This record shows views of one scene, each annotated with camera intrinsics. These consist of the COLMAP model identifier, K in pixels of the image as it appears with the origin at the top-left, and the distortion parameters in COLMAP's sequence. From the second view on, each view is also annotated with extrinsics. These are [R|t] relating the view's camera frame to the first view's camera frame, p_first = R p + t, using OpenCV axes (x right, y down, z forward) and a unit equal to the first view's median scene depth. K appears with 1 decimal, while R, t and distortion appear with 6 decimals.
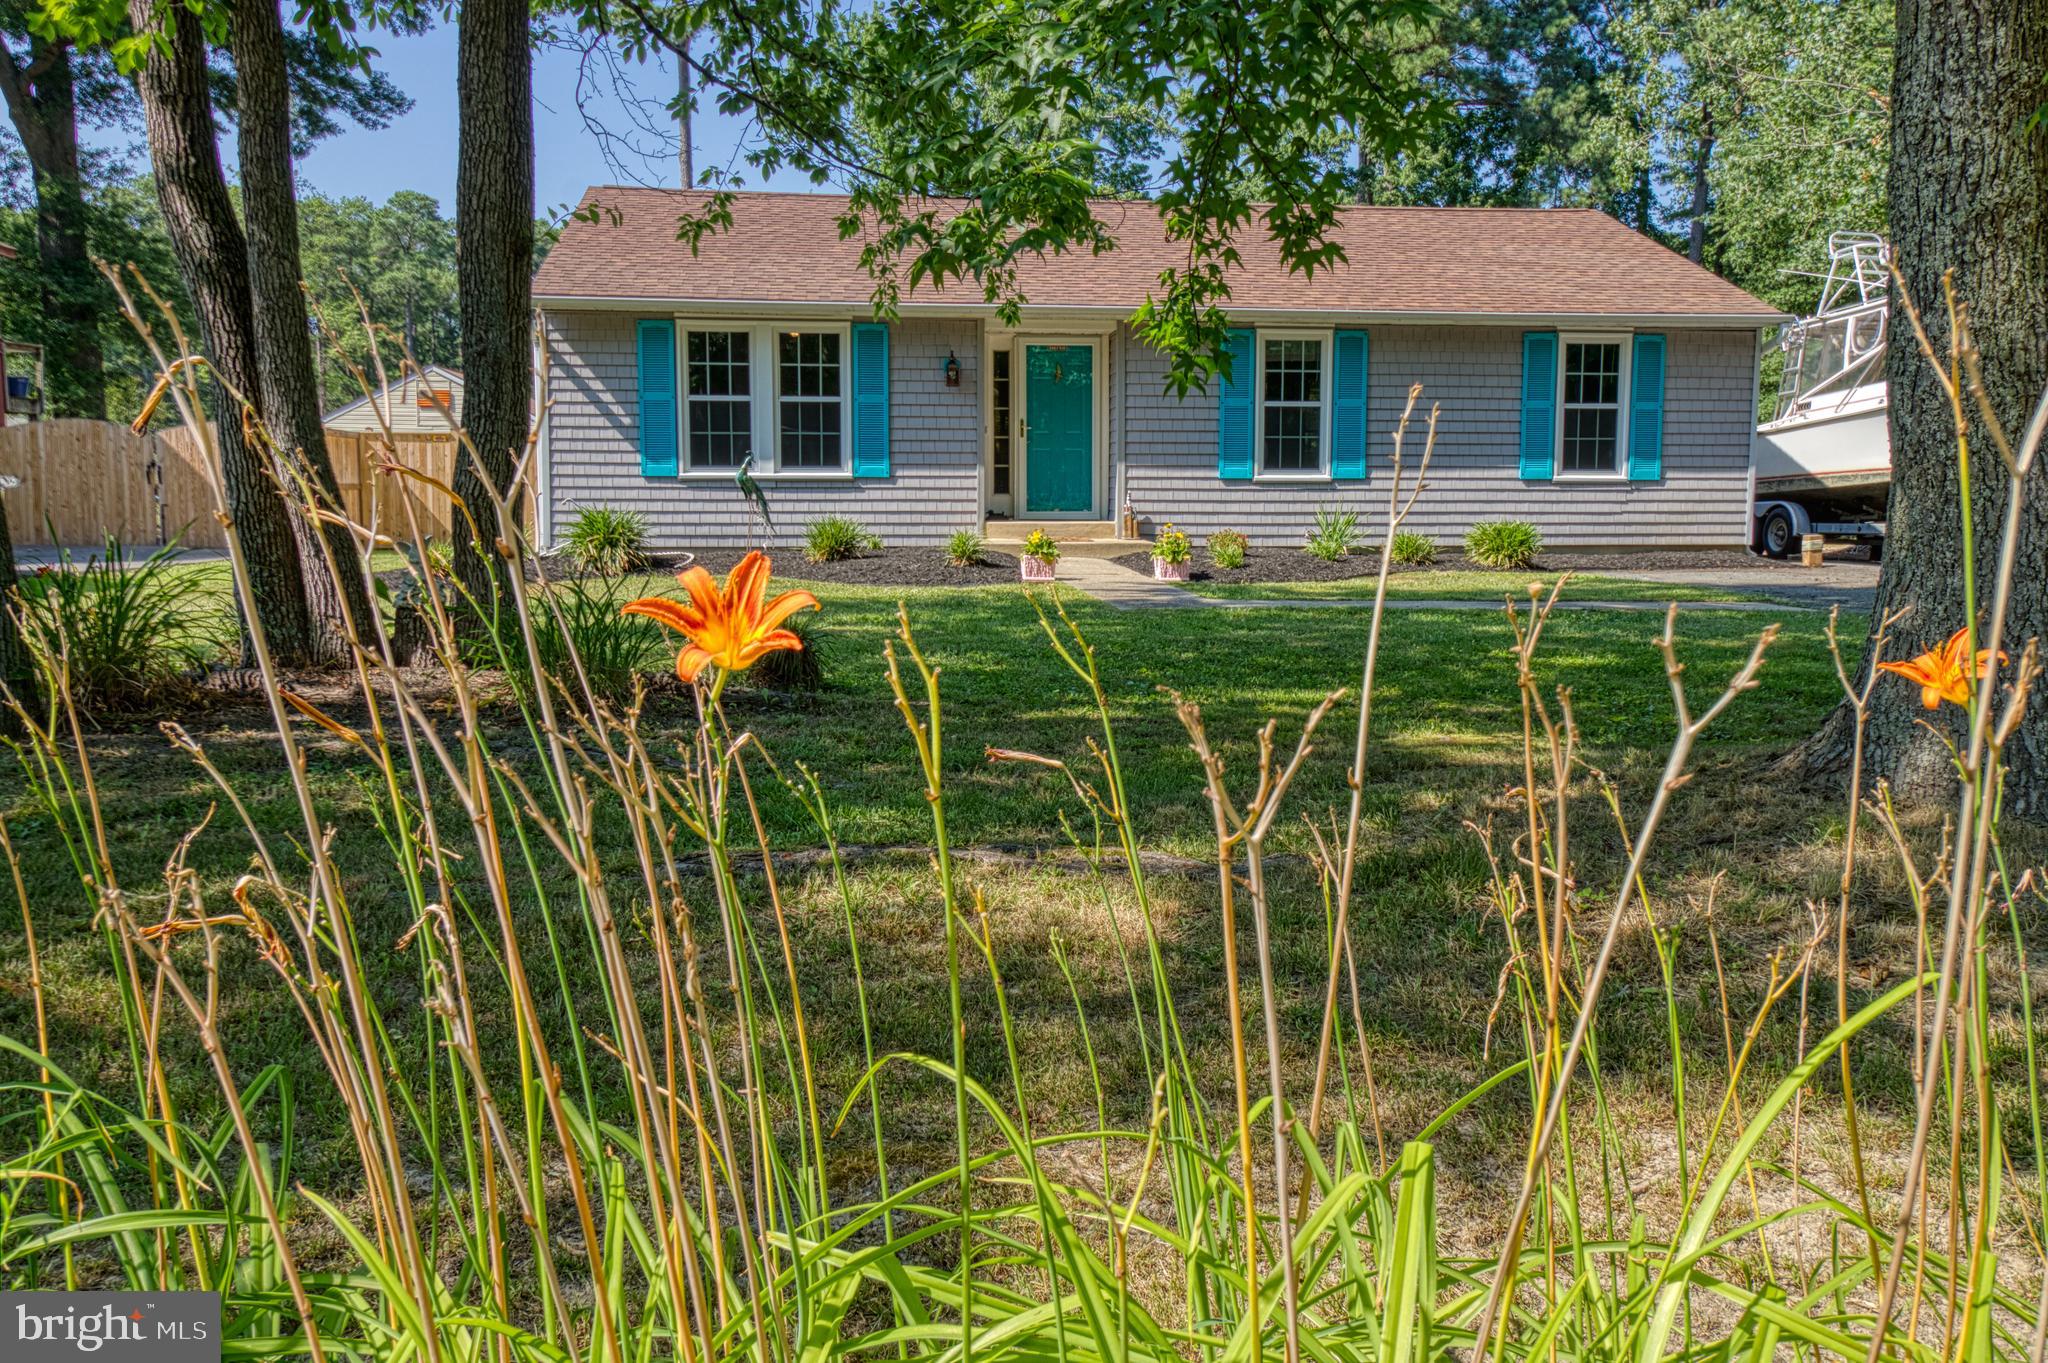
lens RADIAL K [[1671.7, 0, 1024.0], [0, 1671.7, 681.5], [0, 0, 1]] dist [0.009040, -0.002787]
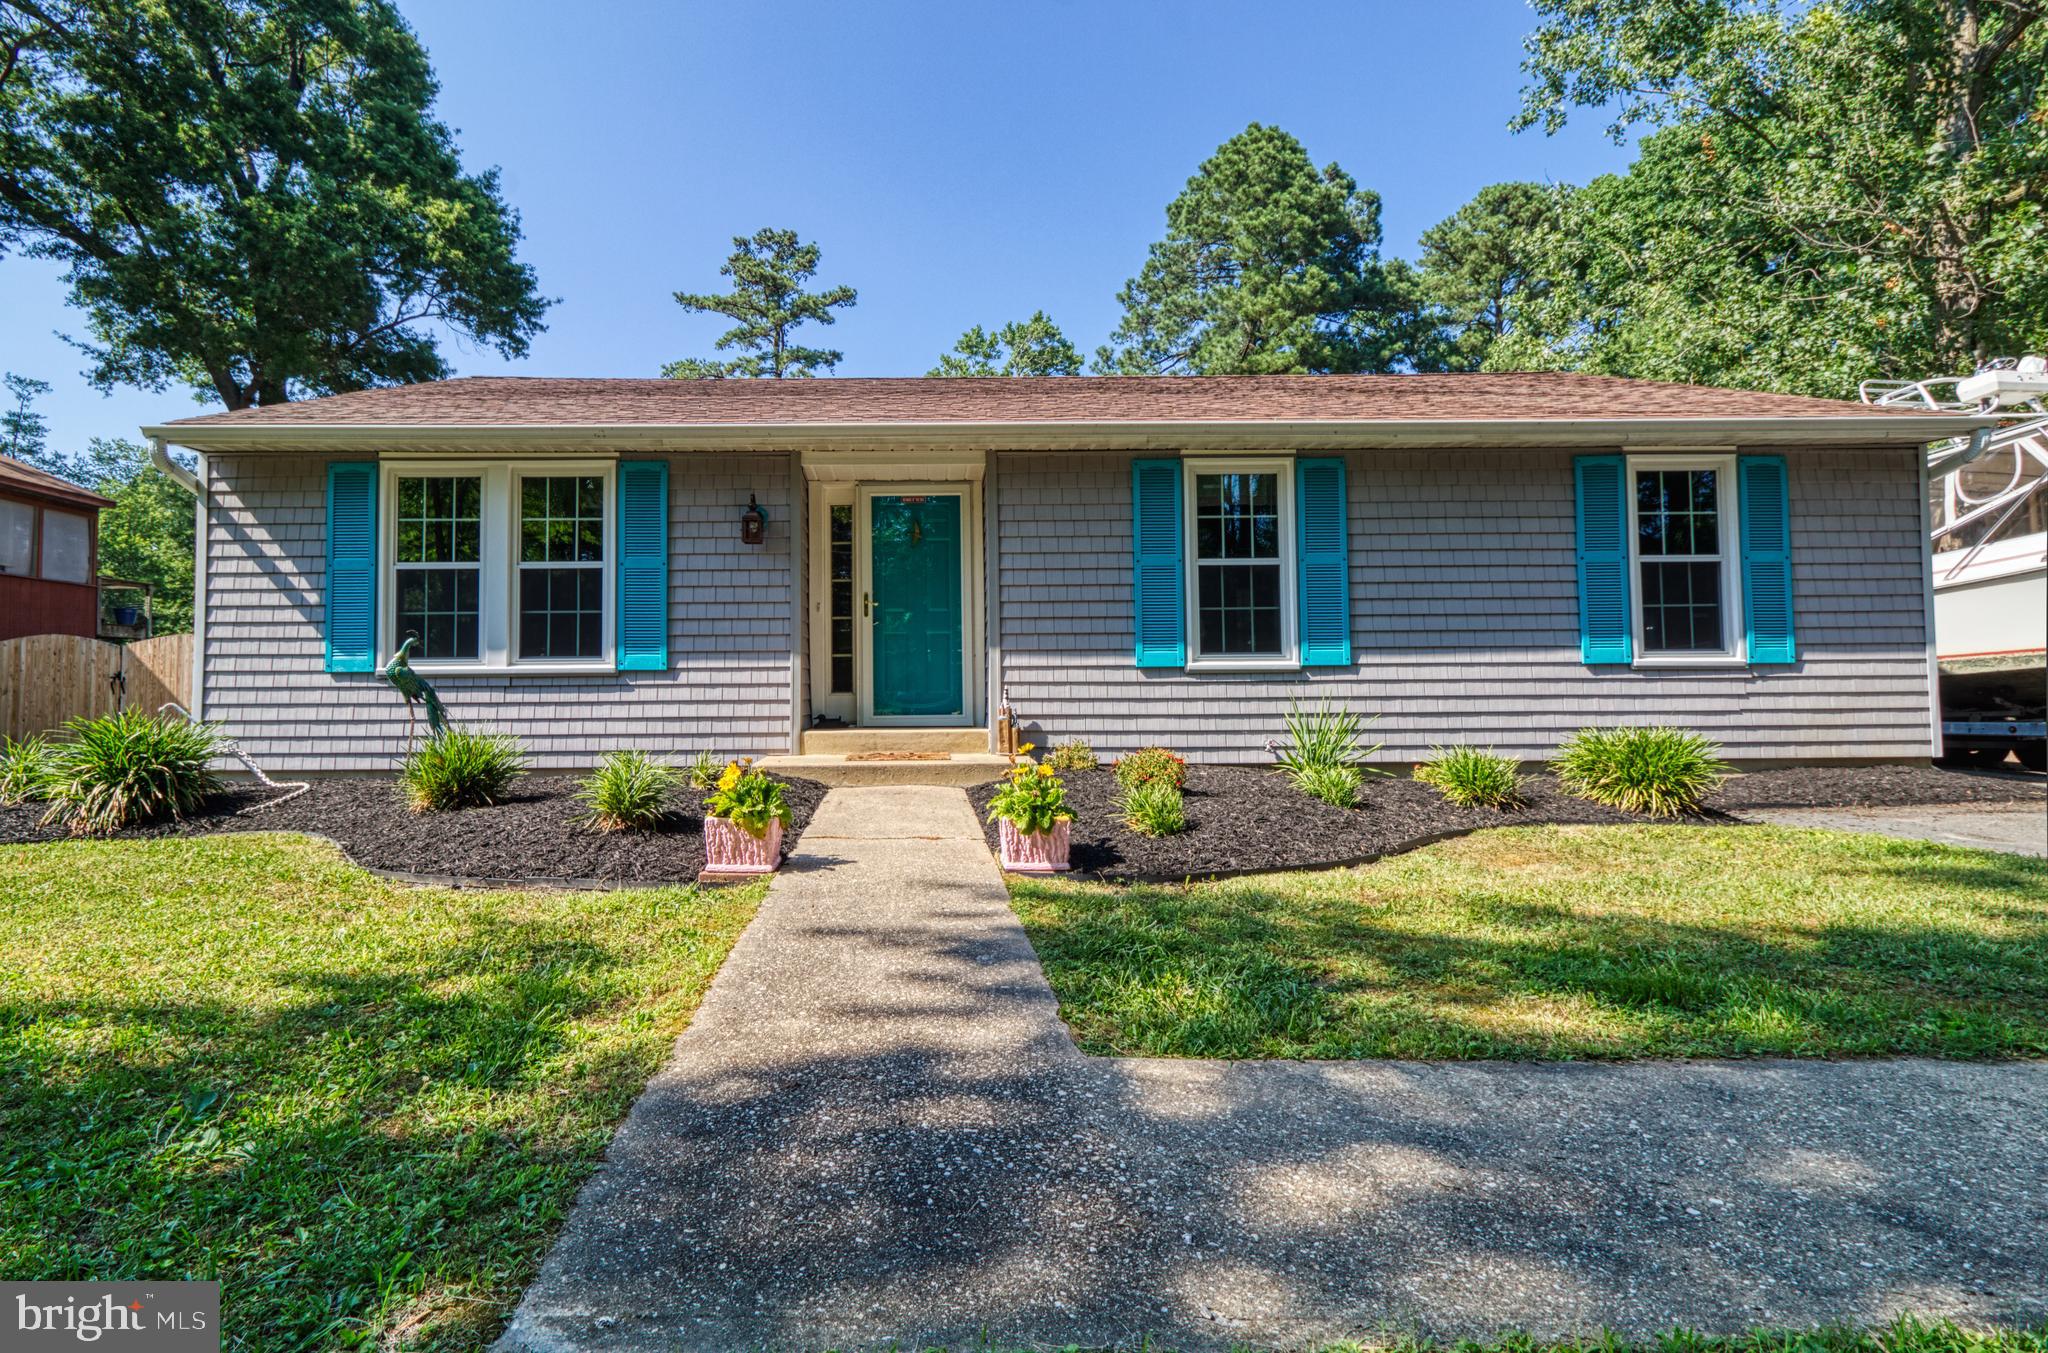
lens RADIAL K [[948.6, 0, 925.8], [0, 948.6, 657.4], [0, 0, 1]] dist [0.003447, -0.006496]
pose [[0.993491, -0.013927, -0.113054, 0.073274], [-0.003768, 0.987936, -0.154814, -0.062965], [0.113846, 0.154232, 0.981454, 0.593440]]
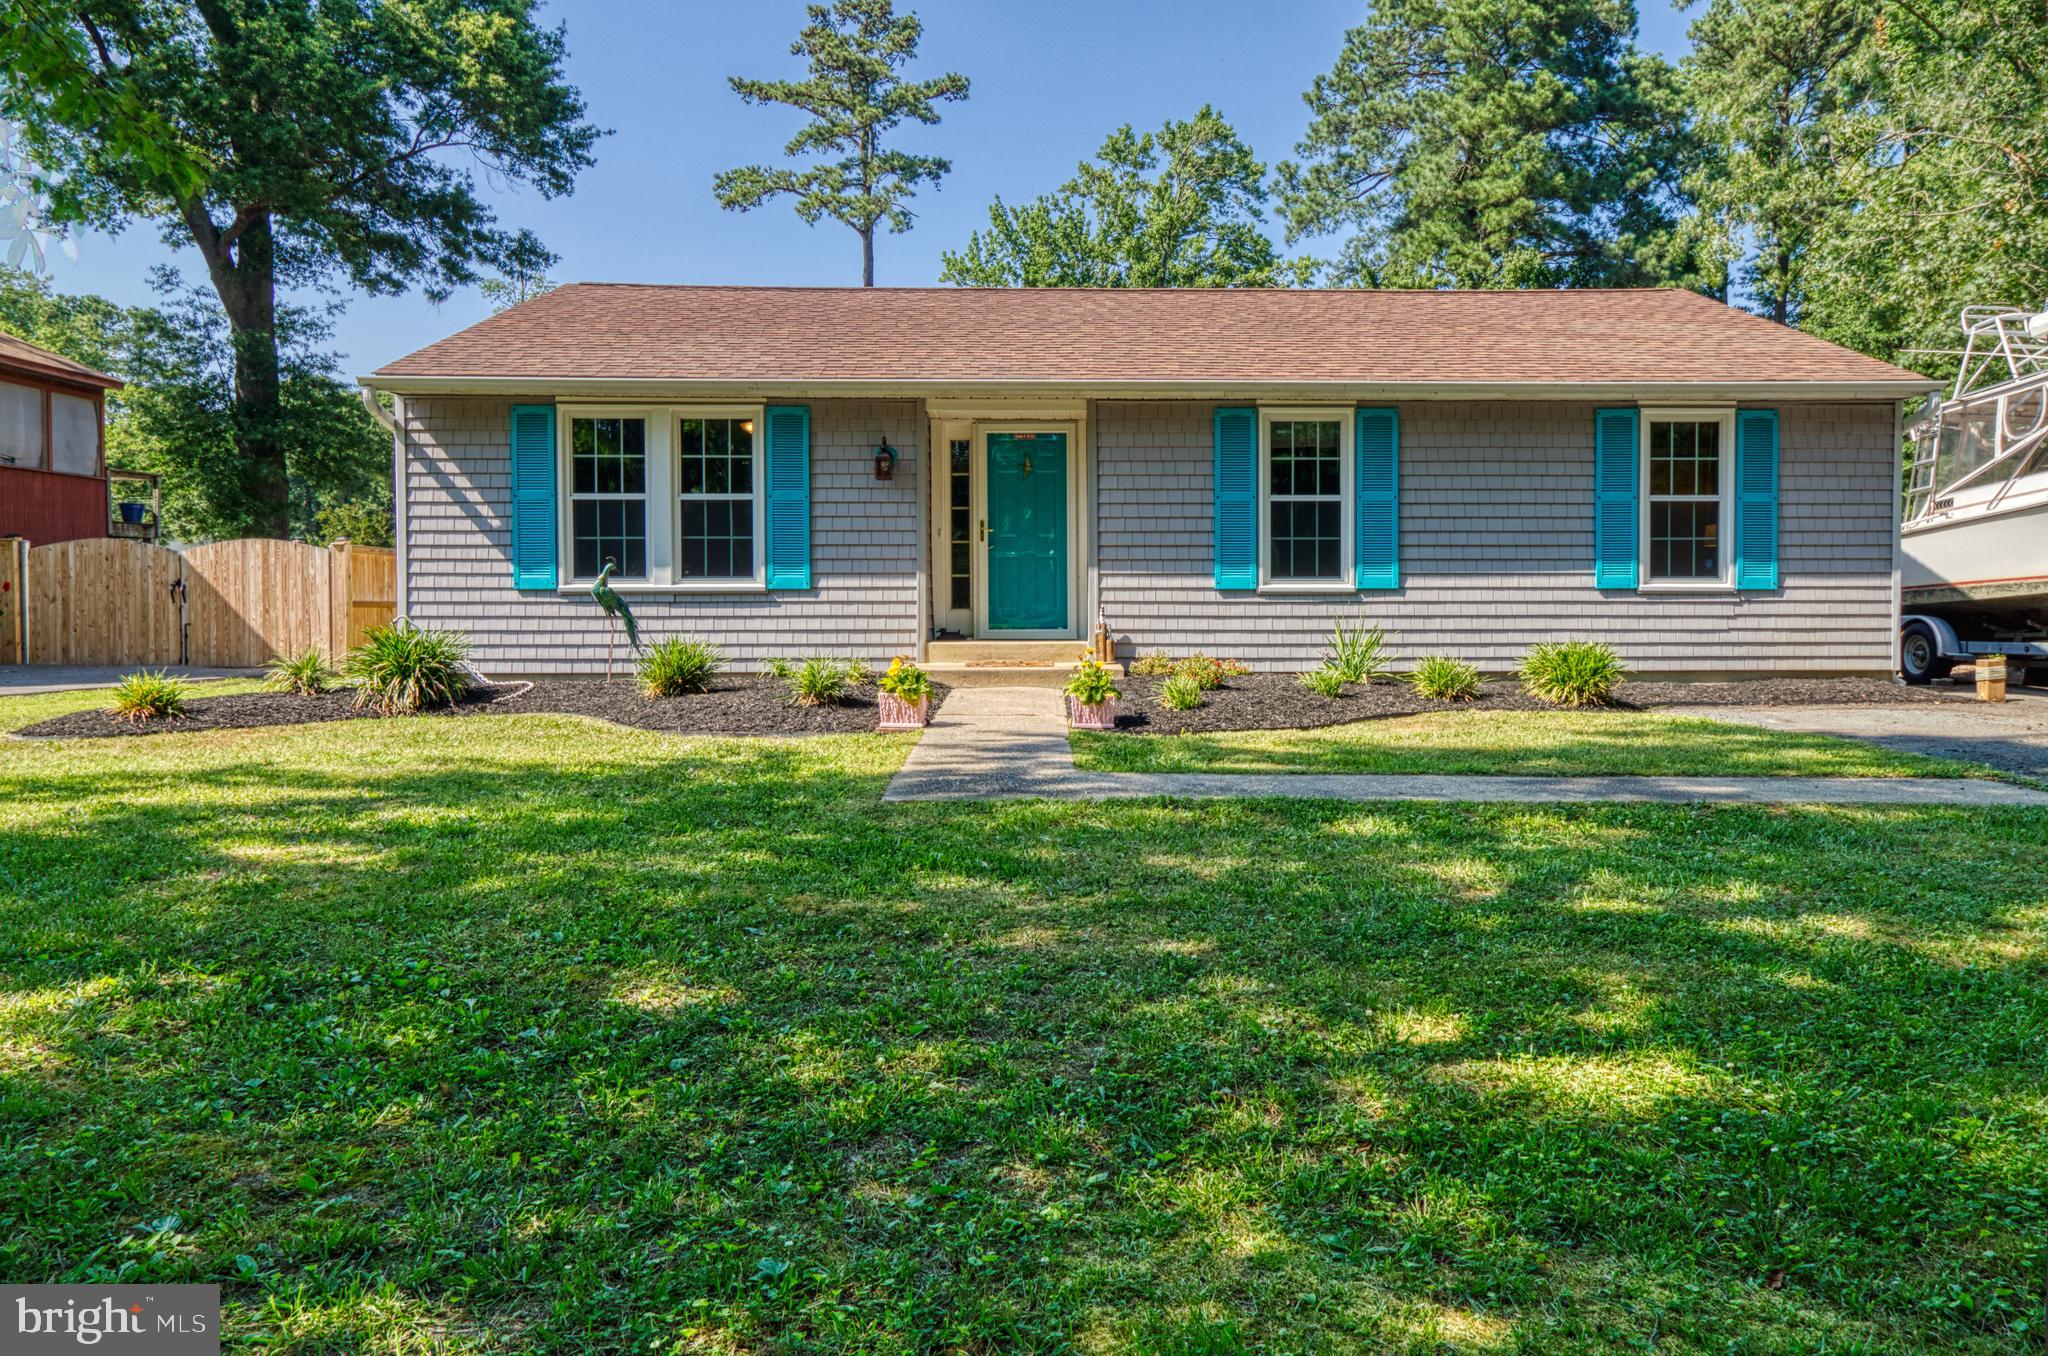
lens RADIAL K [[1327.4, 0, 1087.2], [0, 1327.4, 641.0], [0, 0, 1]] dist [-0.000718, 0.000506]
pose [[0.995387, -0.000605, -0.095939, 0.115753], [-0.007877, 0.996089, -0.088003, -0.038321], [0.095617, 0.088353, 0.991489, 0.351031]]
